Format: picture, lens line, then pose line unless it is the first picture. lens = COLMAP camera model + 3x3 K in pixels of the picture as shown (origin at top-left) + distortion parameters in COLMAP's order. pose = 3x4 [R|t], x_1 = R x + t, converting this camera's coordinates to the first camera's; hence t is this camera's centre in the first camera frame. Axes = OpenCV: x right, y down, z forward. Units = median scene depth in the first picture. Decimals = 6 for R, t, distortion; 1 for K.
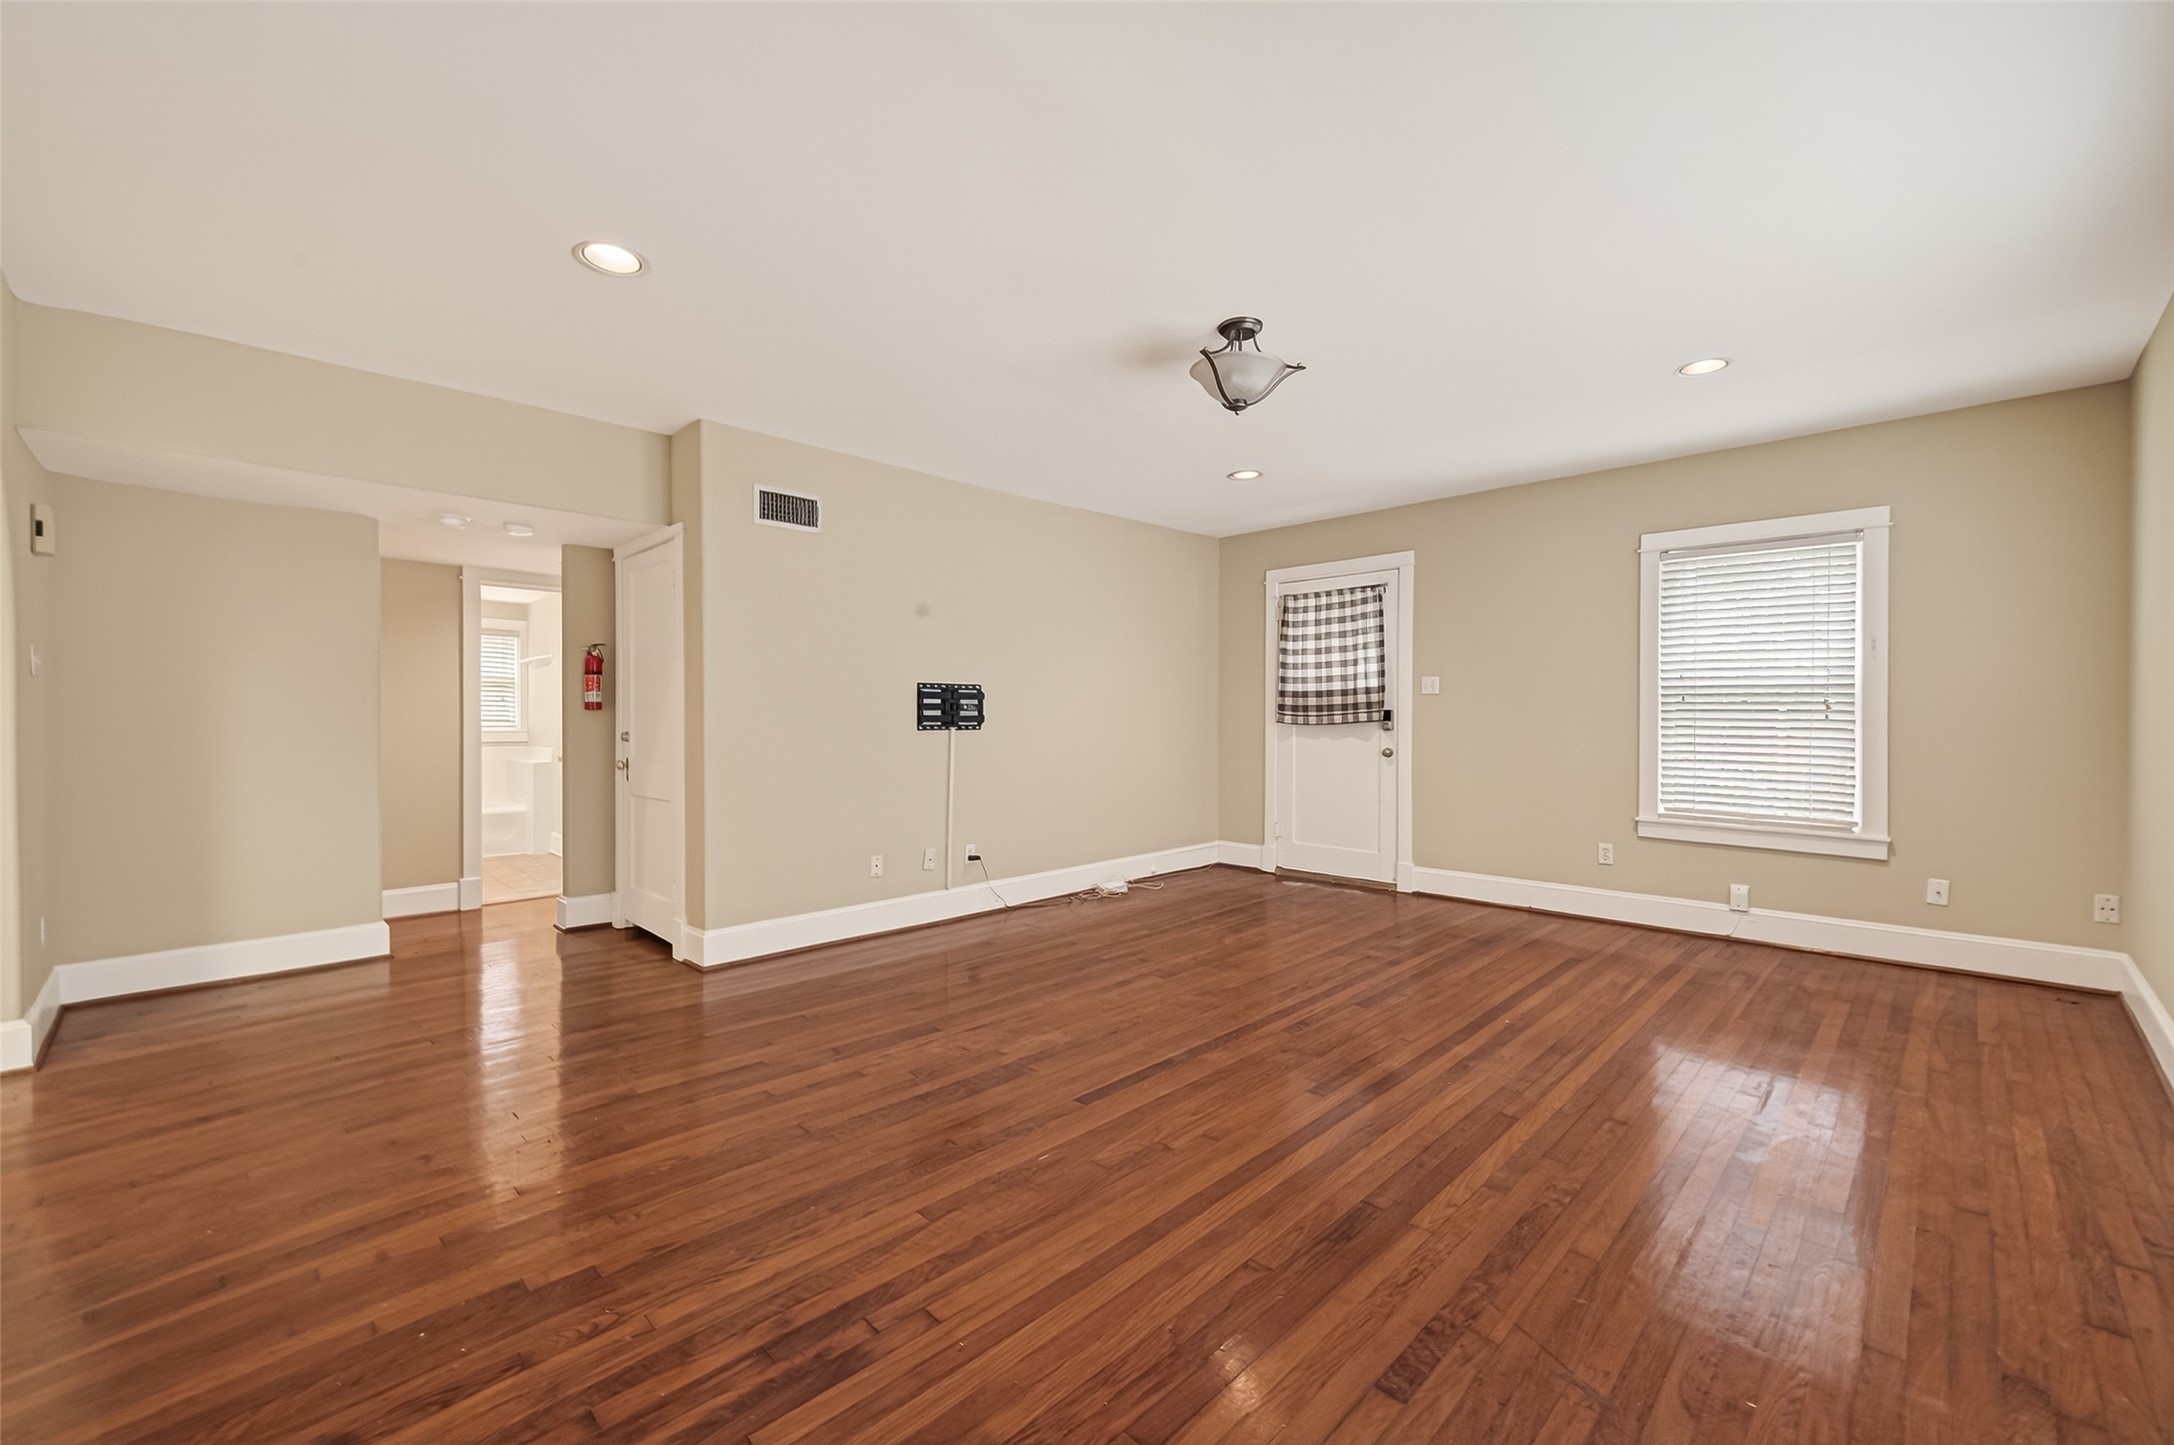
lens RADIAL K [[842.8, 0, 1086.6], [0, 842.8, 721.9], [0, 0, 1]] dist [0.001395, -0.000176]
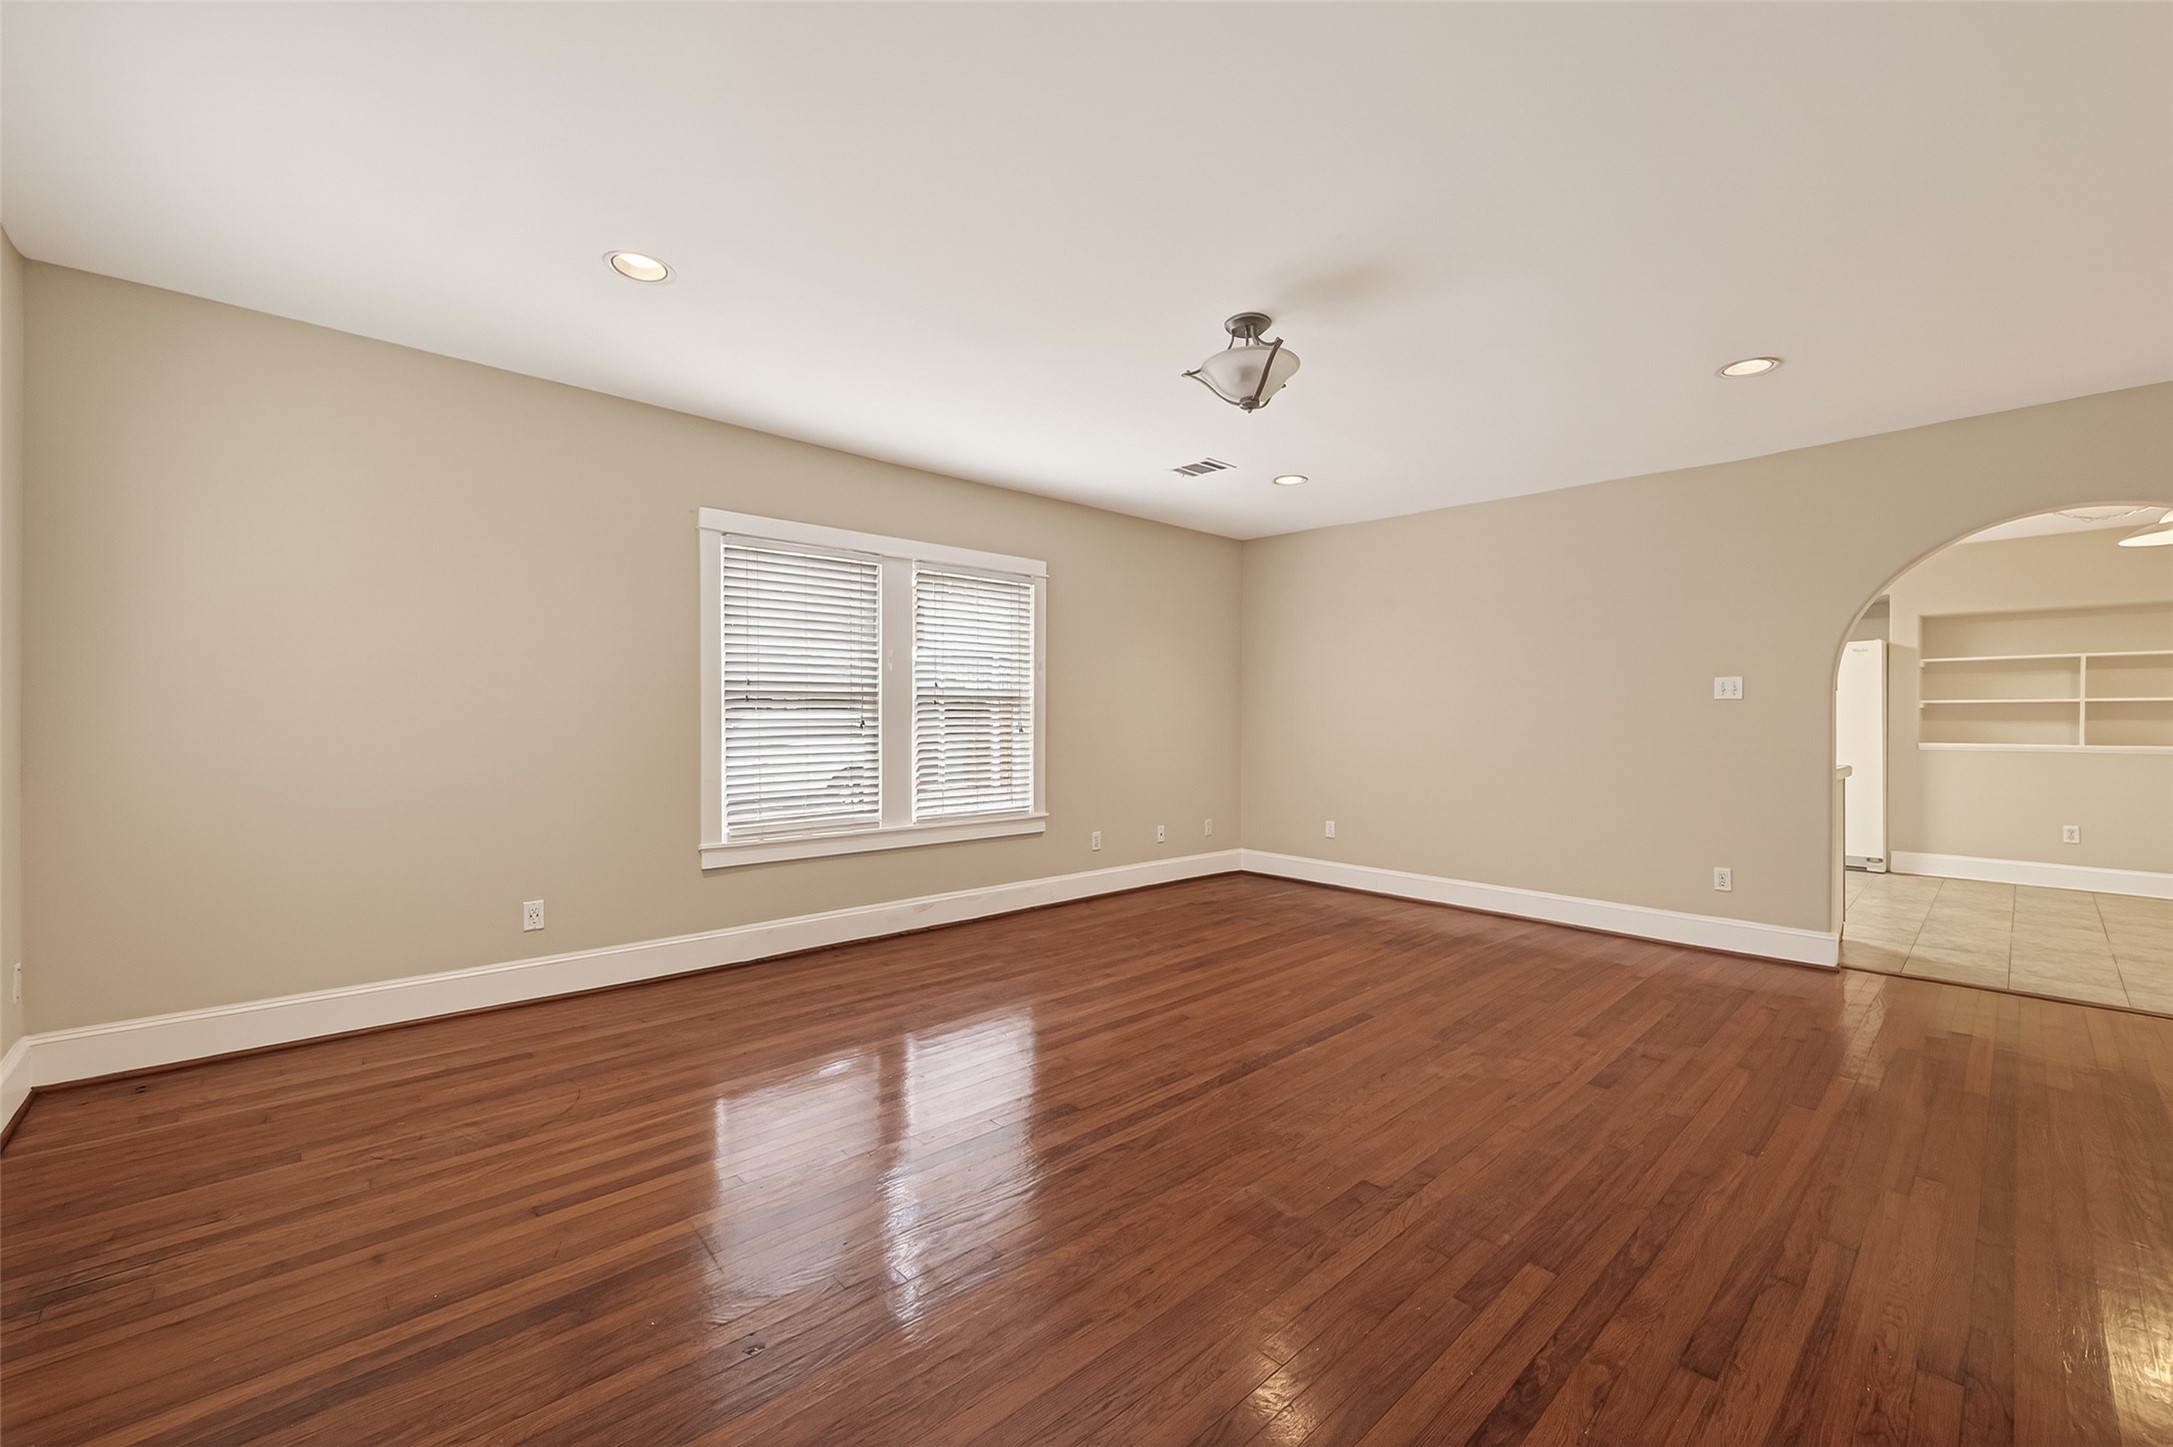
lens RADIAL K [[842.4, 0, 1086.1], [0, 842.4, 722.9], [0, 0, 1]] dist [0.001395, -0.000176]
pose [[-0.999354, -0.004853, 0.035623, 0.239727], [-0.004656, 0.999973, 0.005598, -0.005741], [-0.035650, 0.005429, -0.999350, 1.441195]]
